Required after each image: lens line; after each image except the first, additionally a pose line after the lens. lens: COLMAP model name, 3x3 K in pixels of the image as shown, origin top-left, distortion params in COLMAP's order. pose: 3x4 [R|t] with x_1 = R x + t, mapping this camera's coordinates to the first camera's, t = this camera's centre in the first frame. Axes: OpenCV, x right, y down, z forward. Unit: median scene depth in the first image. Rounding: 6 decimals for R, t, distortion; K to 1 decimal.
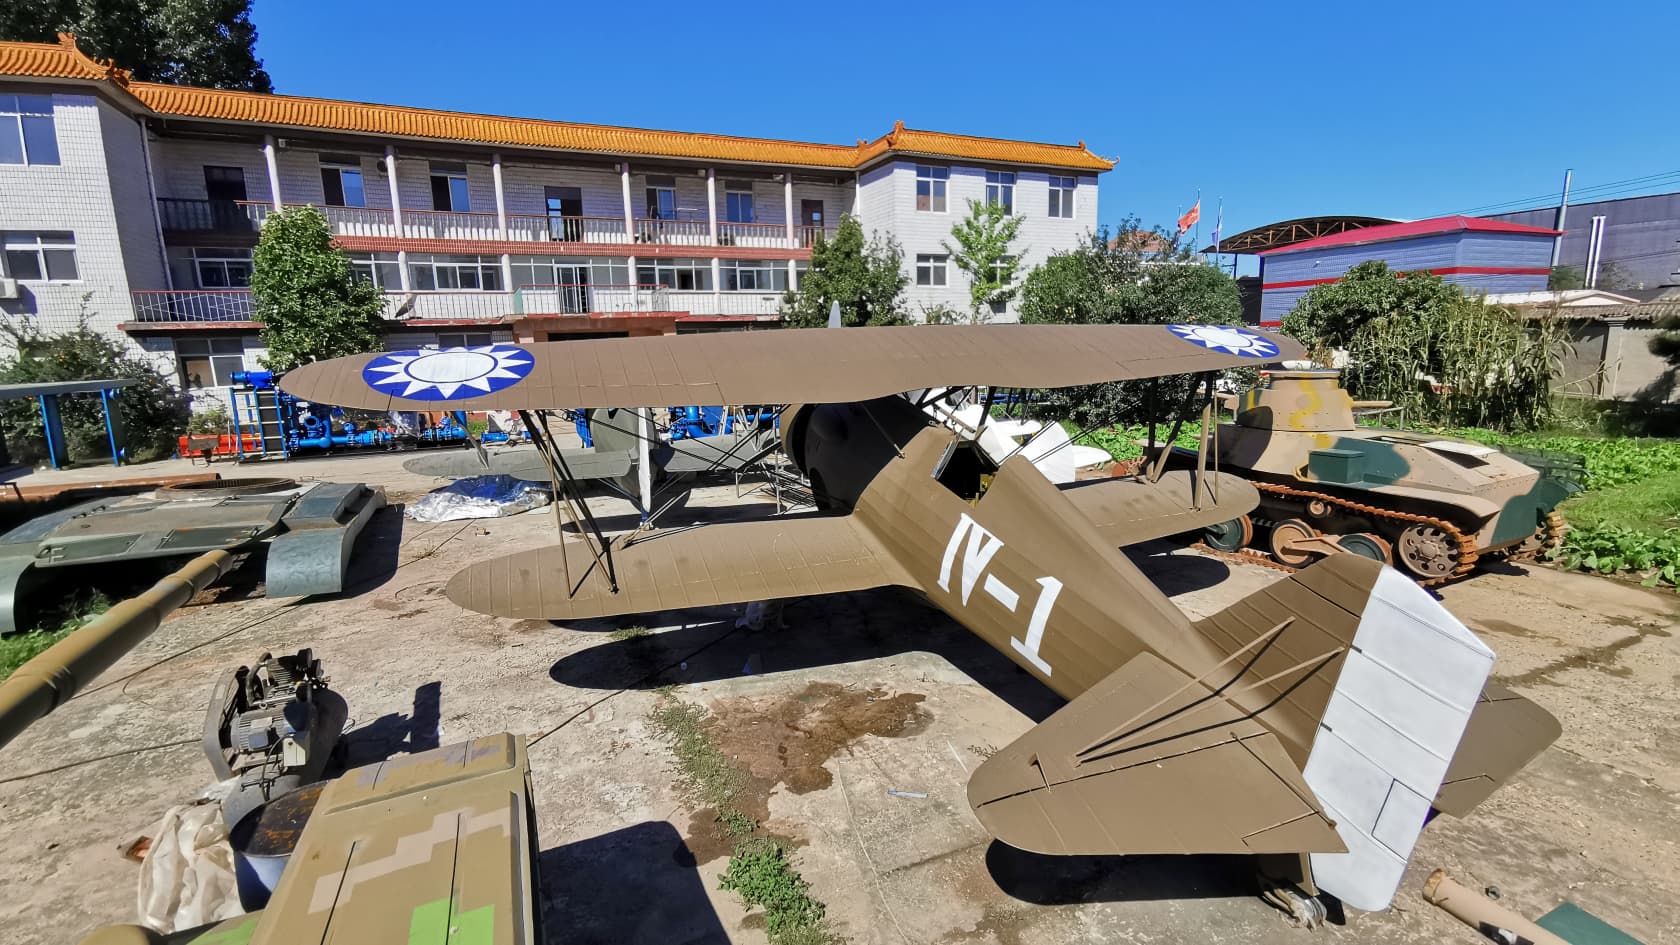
lens RADIAL K [[778.5, 0, 842.0], [0, 778.5, 486.4], [0, 0, 1]] dist [0.015834, -0.002361]
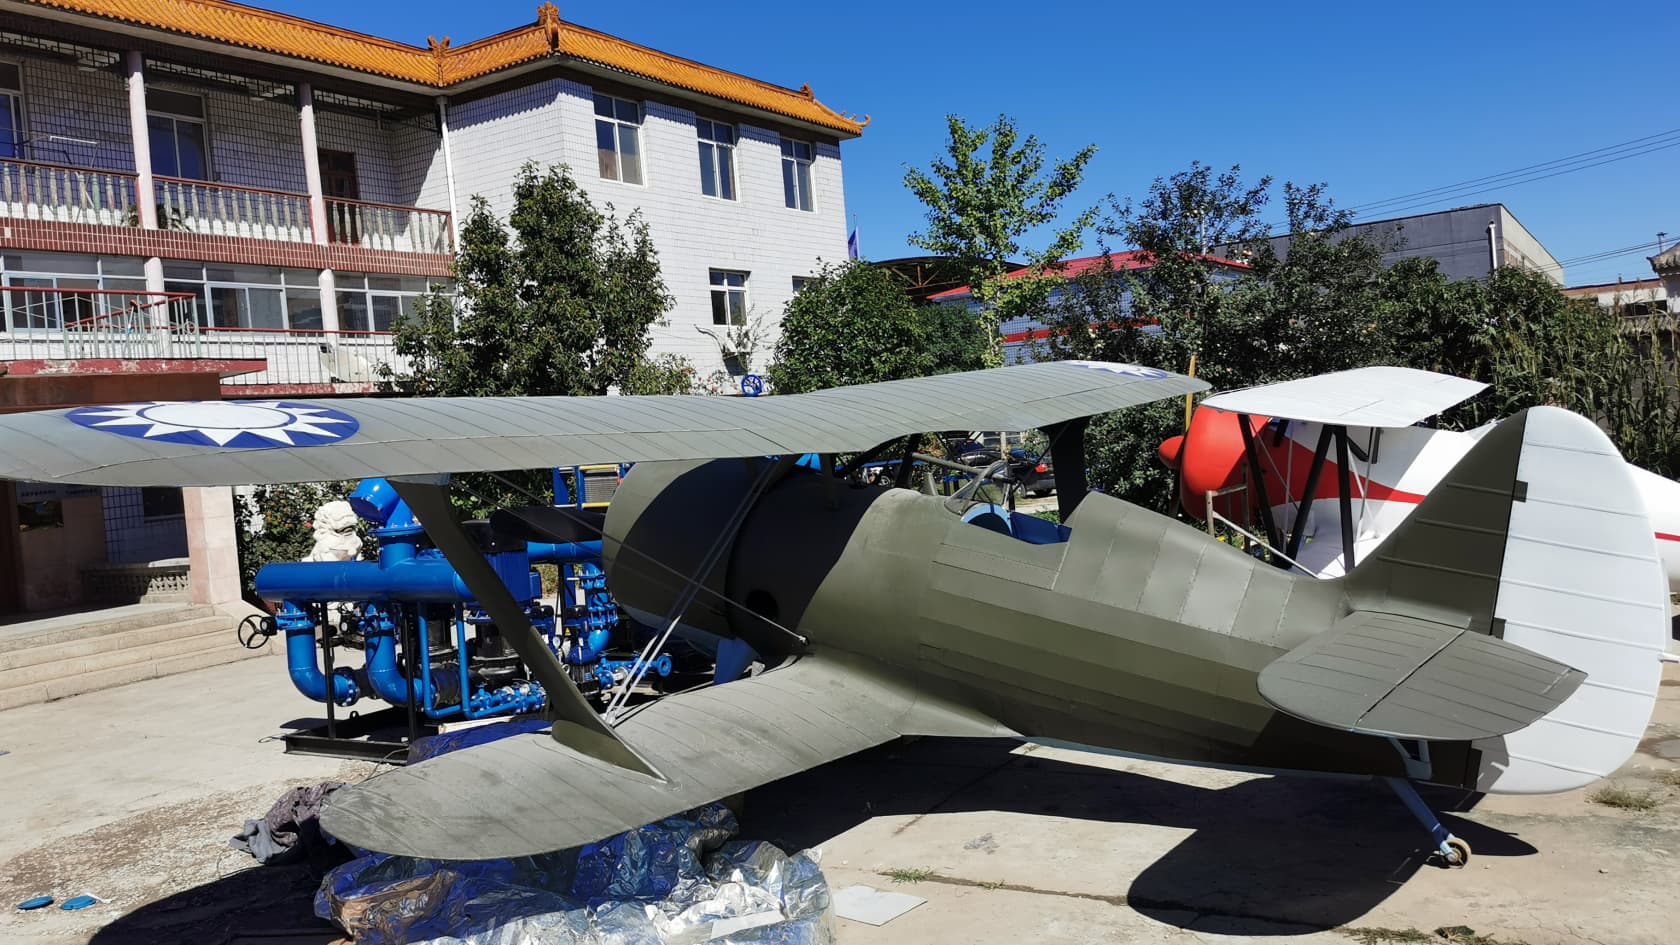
lens RADIAL K [[1359.9, 0, 834.6], [0, 1359.9, 459.7], [0, 0, 1]] dist [0.045378, -0.058206]
pose [[0.836744, -0.057924, 0.544521, -0.639077], [0.163417, 0.975491, -0.147347, -0.051276], [-0.522641, 0.212276, 0.825703, 0.563446]]
